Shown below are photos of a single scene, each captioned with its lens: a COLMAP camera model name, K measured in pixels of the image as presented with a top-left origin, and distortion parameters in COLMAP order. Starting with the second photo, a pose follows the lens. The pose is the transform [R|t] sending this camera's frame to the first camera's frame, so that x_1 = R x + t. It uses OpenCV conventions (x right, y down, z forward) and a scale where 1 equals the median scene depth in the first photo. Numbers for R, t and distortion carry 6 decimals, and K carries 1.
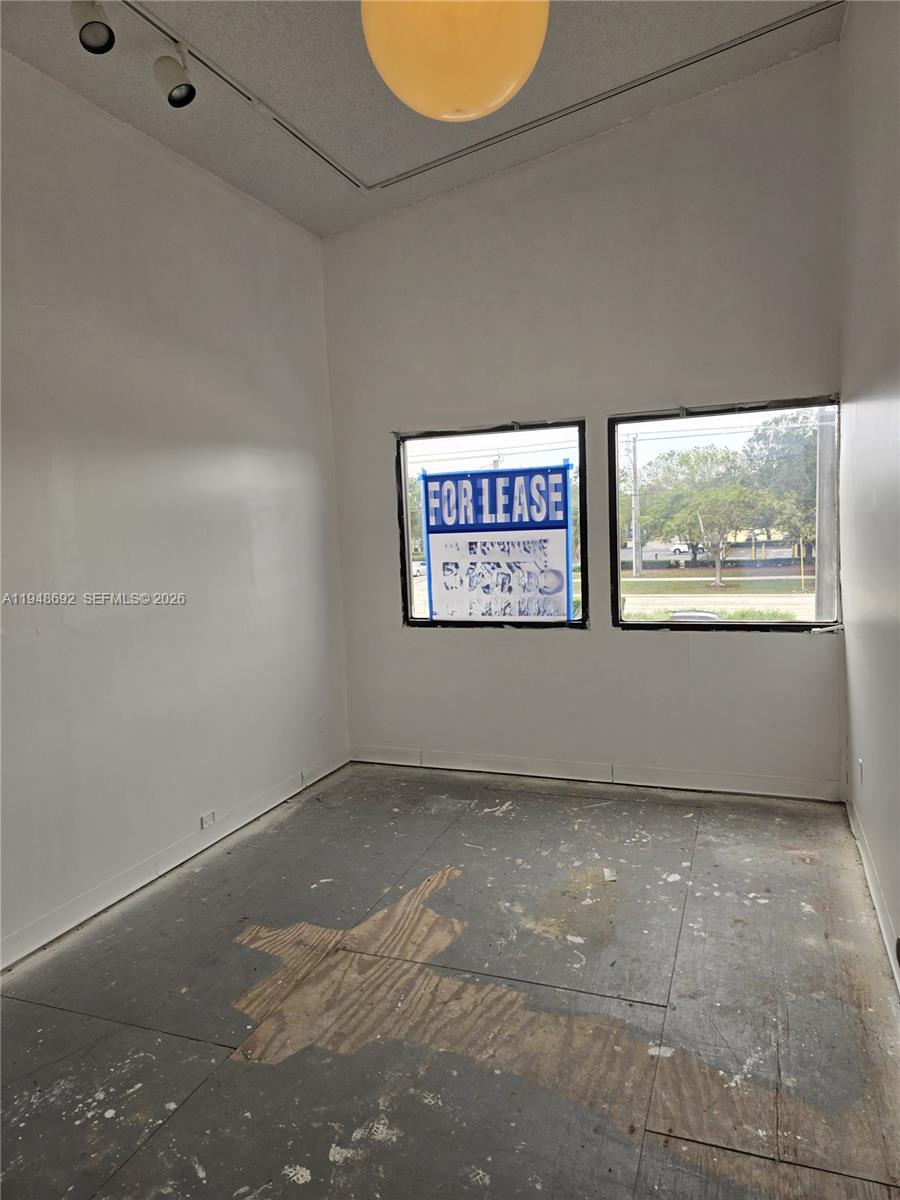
lens RADIAL K [[800.2, 0, 449.6], [0, 800.2, 602.0], [0, 0, 1]] dist [0.020342, -0.007044]
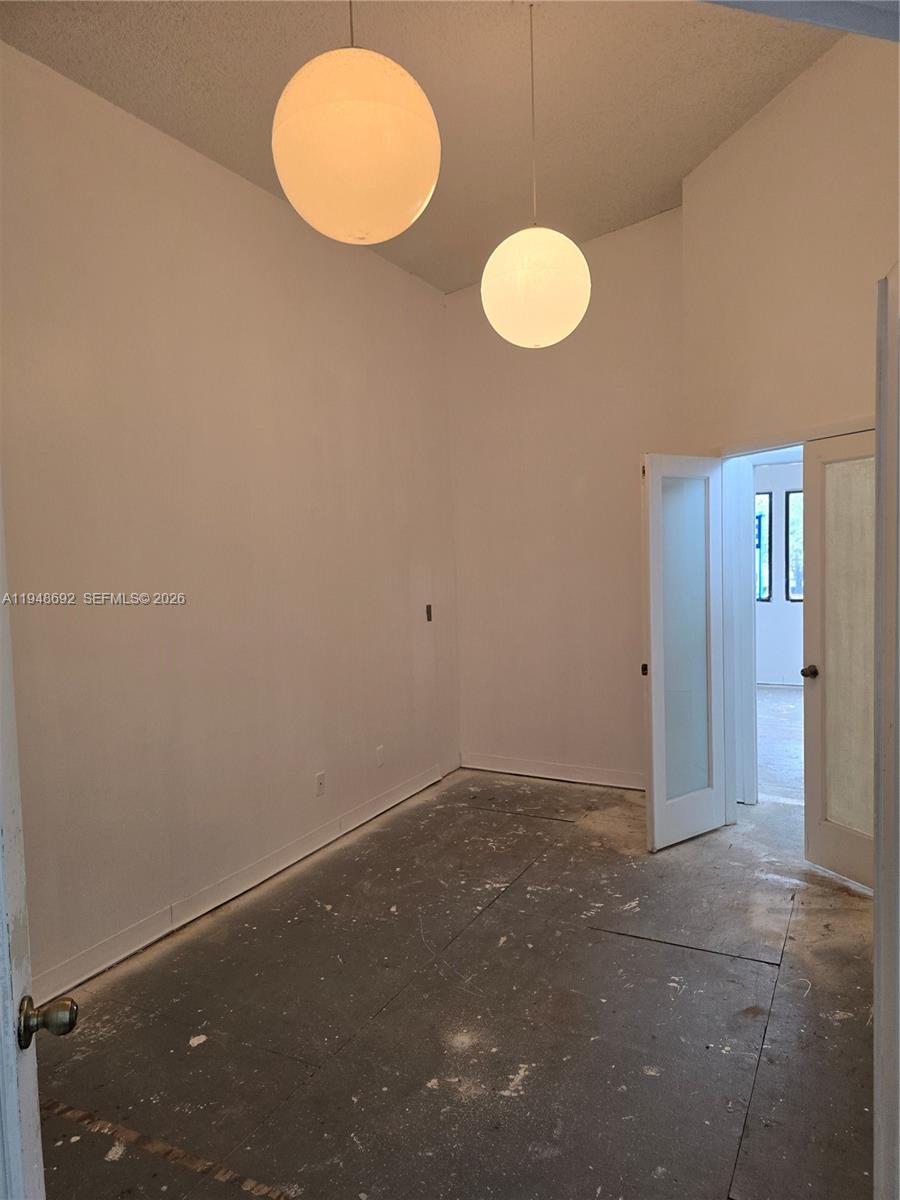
lens RADIAL K [[800.2, 0, 450.7], [0, 800.2, 596.3], [0, 0, 1]] dist [0.020342, -0.007044]
pose [[0.993536, 0.019852, -0.111771, -0.365501], [-0.023995, 0.999069, -0.035845, 0.106481], [0.110955, 0.038296, 0.993087, -0.955085]]
